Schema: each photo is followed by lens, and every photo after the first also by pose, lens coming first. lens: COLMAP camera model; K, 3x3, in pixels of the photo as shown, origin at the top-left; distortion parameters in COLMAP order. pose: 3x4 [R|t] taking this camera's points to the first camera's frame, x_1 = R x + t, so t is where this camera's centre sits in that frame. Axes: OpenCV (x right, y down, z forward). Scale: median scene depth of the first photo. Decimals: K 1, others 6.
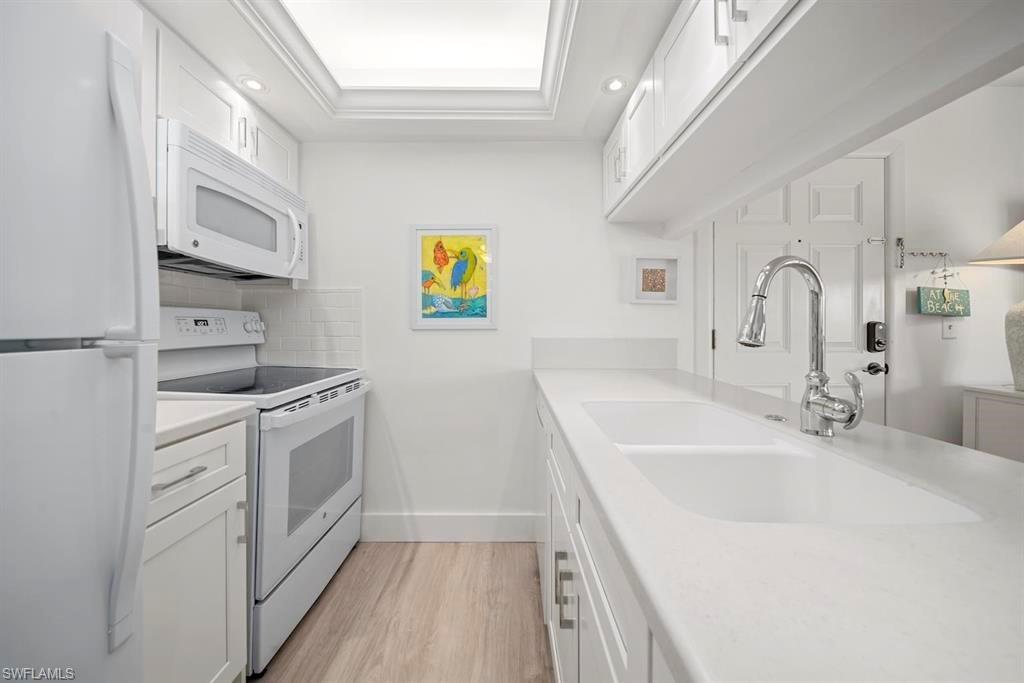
lens RADIAL K [[366.5, 0, 508.1], [0, 366.5, 329.3], [0, 0, 1]] dist [-0.001307, -0.000340]
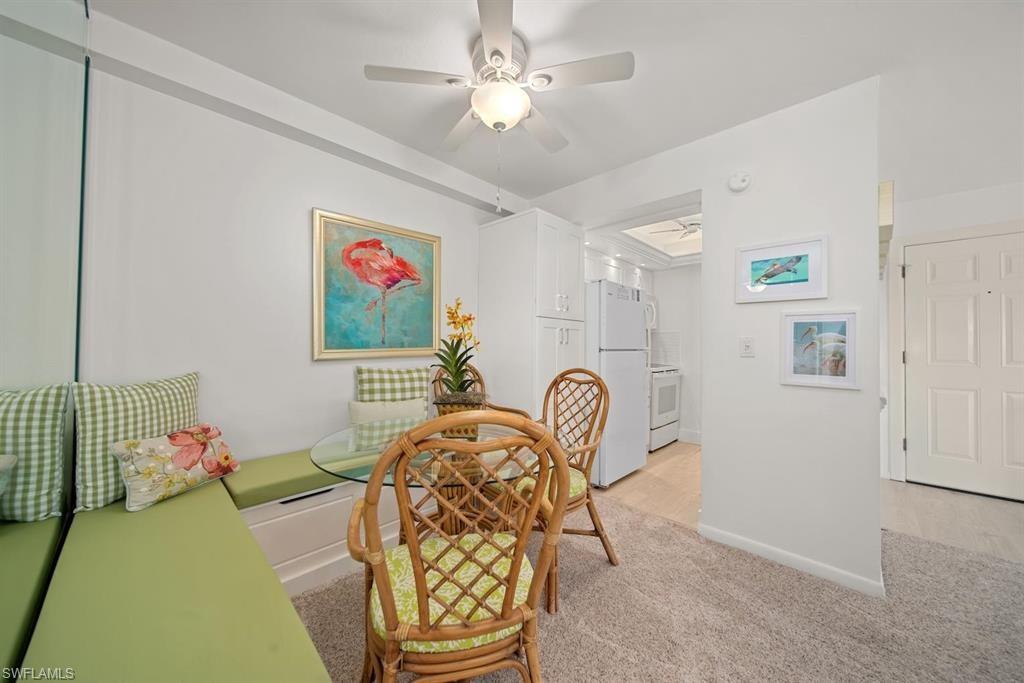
lens RADIAL K [[368.0, 0, 502.2], [0, 368.0, 339.9], [0, 0, 1]] dist [-0.002299, -0.000452]
pose [[0.717341, -0.002725, -0.696717, 0.413976], [-0.012944, 0.999768, -0.017237, 0.001114], [0.696602, 0.021383, 0.717139, -1.432868]]
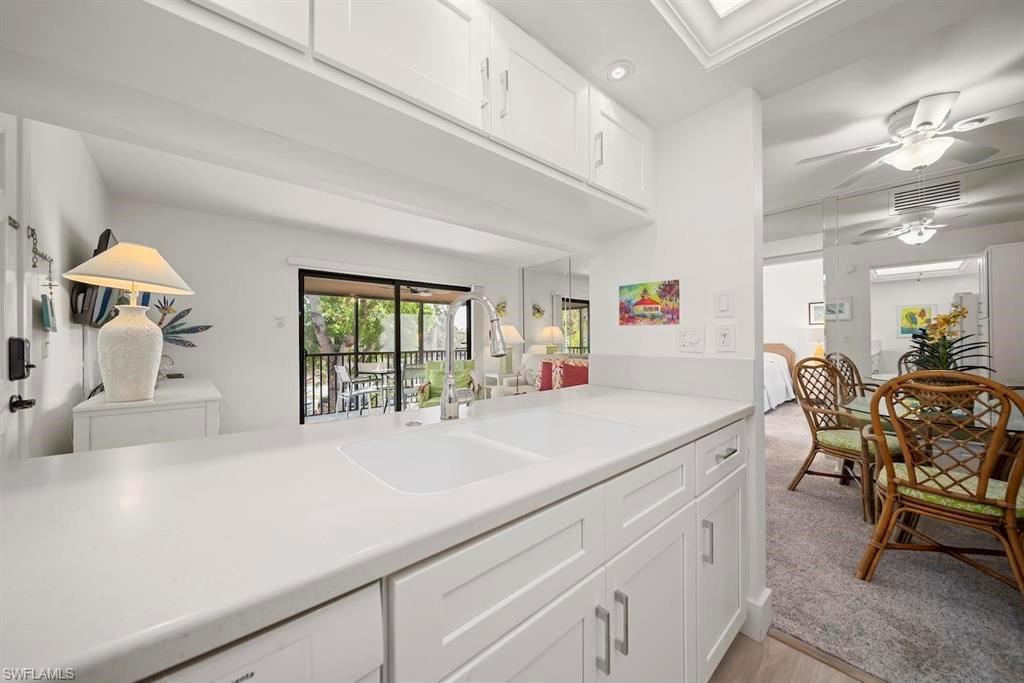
lens RADIAL K [[362.2, 0, 505.7], [0, 362.2, 338.8], [0, 0, 1]] dist [-0.001729, -0.000374]
pose [[-0.663995, 0.005795, 0.747715, -0.146934], [0.008185, 0.999966, -0.000482, -0.008842], [-0.747692, 0.005799, -0.664020, 0.749023]]
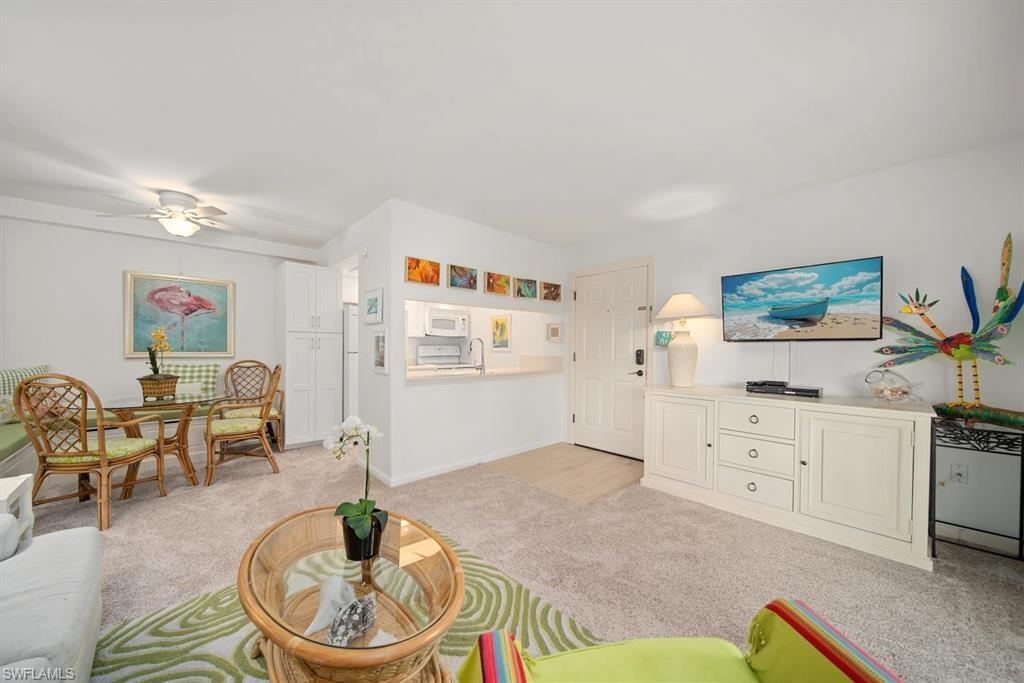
lens RADIAL K [[363.2, 0, 506.5], [0, 363.2, 351.2], [0, 0, 1]] dist [-0.000793, -0.000169]
pose [[0.676526, 0.006138, -0.736393, 1.957221], [-0.007544, 0.999971, 0.001405, -0.008007], [0.736380, 0.004605, 0.676553, -0.864008]]
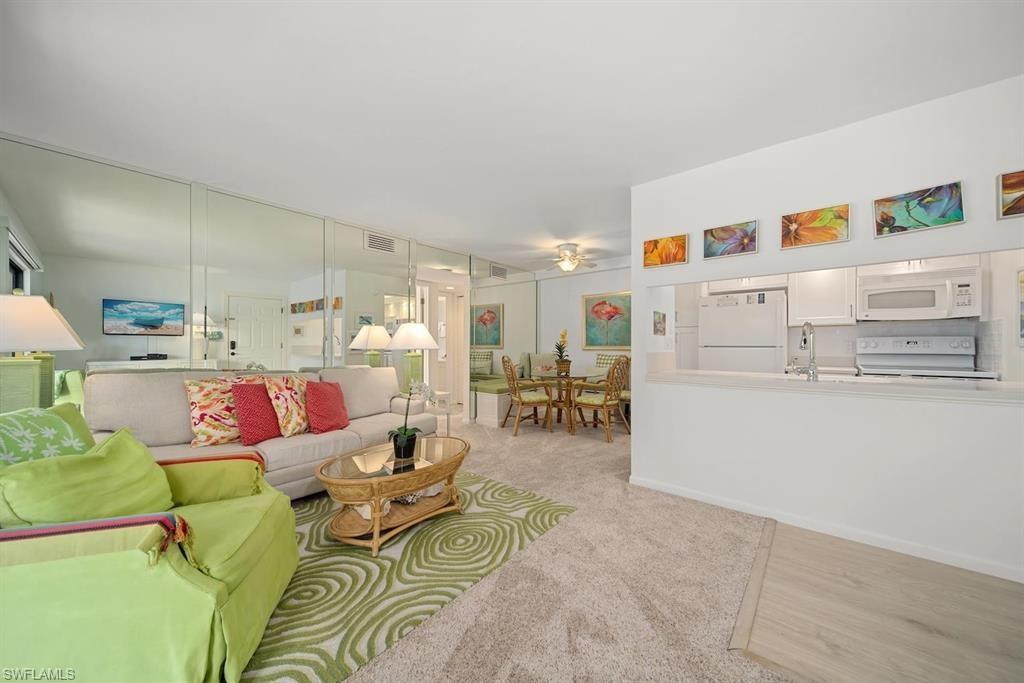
lens RADIAL K [[358.5, 0, 508.4], [0, 358.5, 345.0], [0, 0, 1]] dist [0.001519, -0.002014]
pose [[-0.646908, -0.001443, -0.762567, 1.952780], [-0.006133, 0.999976, 0.003310, 0.002272], [0.762544, 0.006818, -0.646901, 0.424300]]
